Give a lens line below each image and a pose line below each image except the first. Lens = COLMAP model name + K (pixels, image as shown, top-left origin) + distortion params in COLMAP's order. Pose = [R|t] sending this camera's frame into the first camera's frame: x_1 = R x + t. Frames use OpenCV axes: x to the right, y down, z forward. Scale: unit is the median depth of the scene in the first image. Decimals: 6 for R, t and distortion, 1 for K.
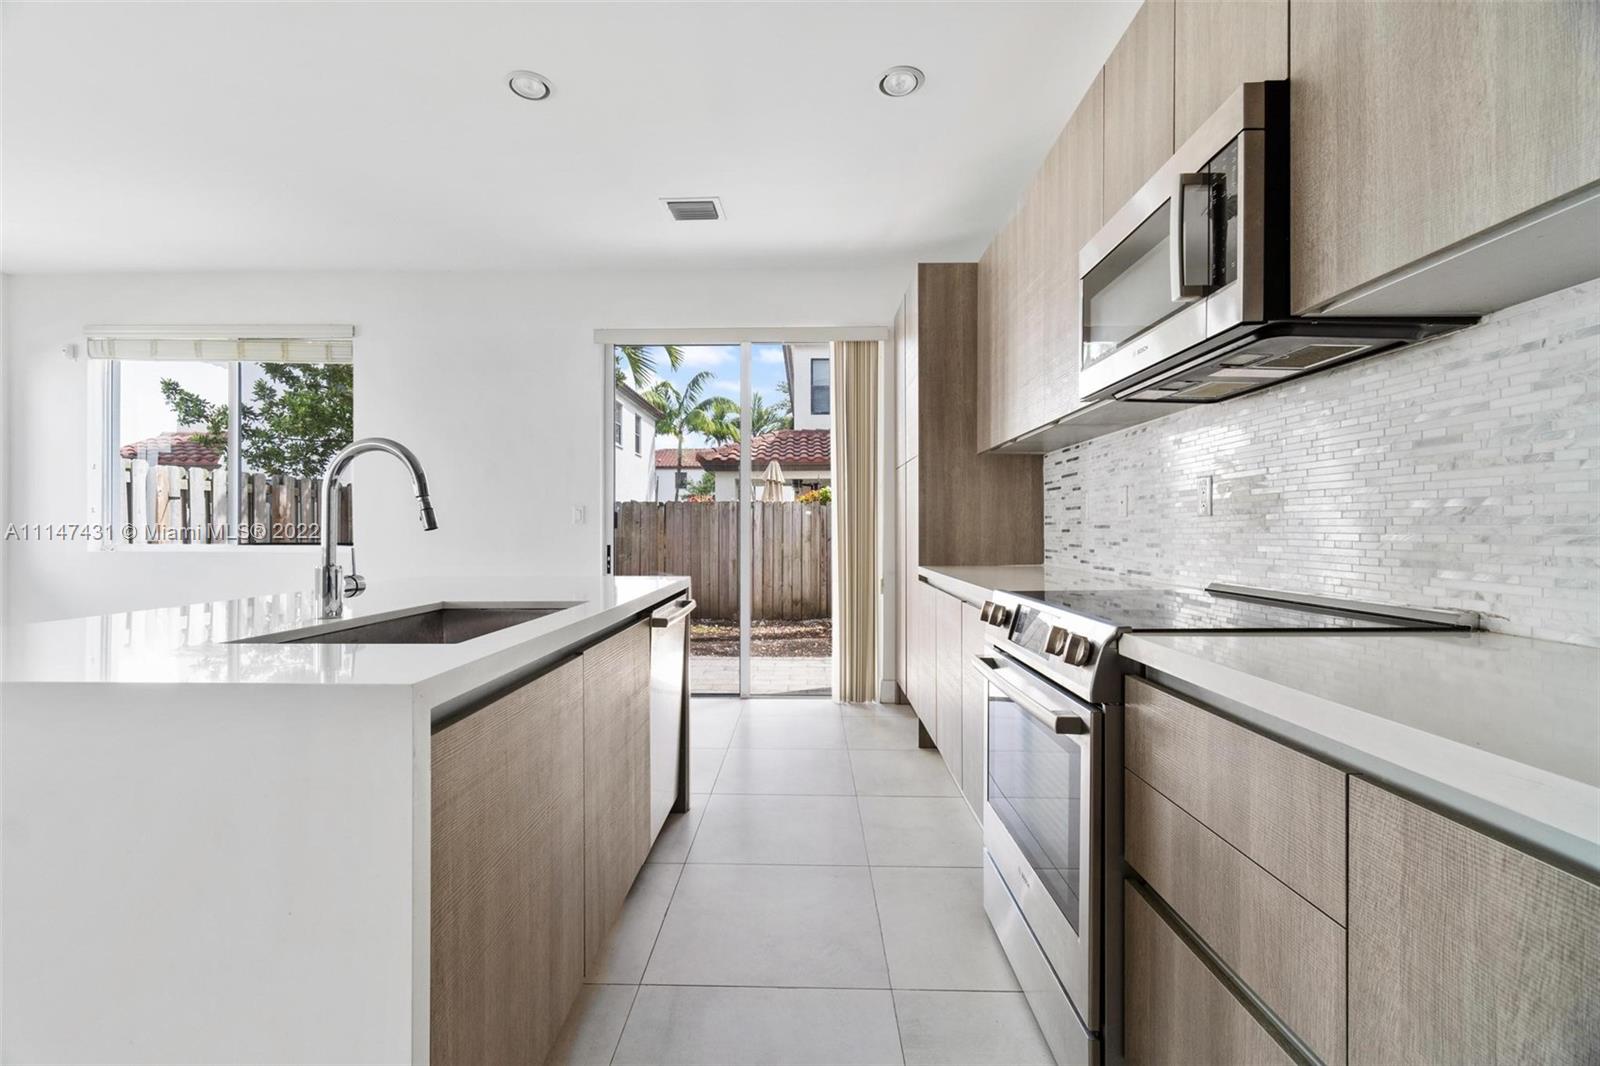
lens RADIAL K [[700.5, 0, 785.0], [0, 700.5, 530.0], [0, 0, 1]] dist [-0.001536, 0.000065]
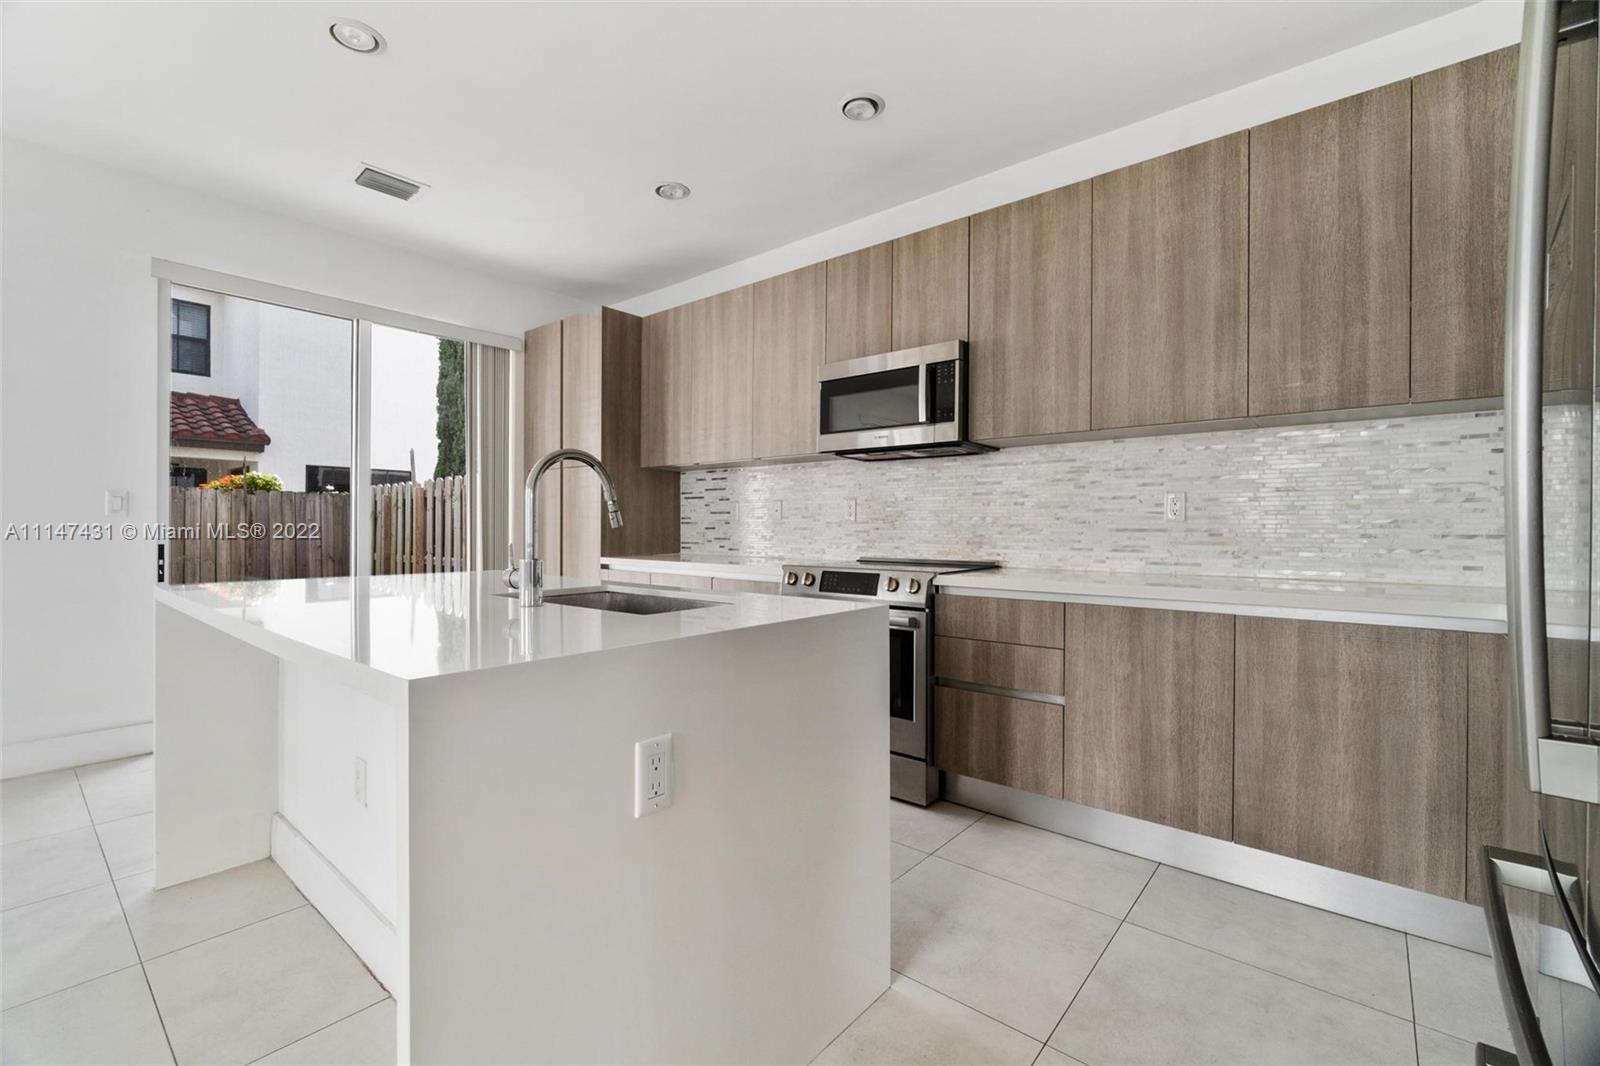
lens RADIAL K [[691.8, 0, 800.0], [0, 691.8, 533.0], [0, 0, 1]] dist [-0.003037, -0.000006]
pose [[0.616751, -0.001713, 0.787157, -0.539233], [-0.005831, 0.999960, 0.006745, 0.000104], [-0.787137, -0.008749, 0.616716, -0.007252]]
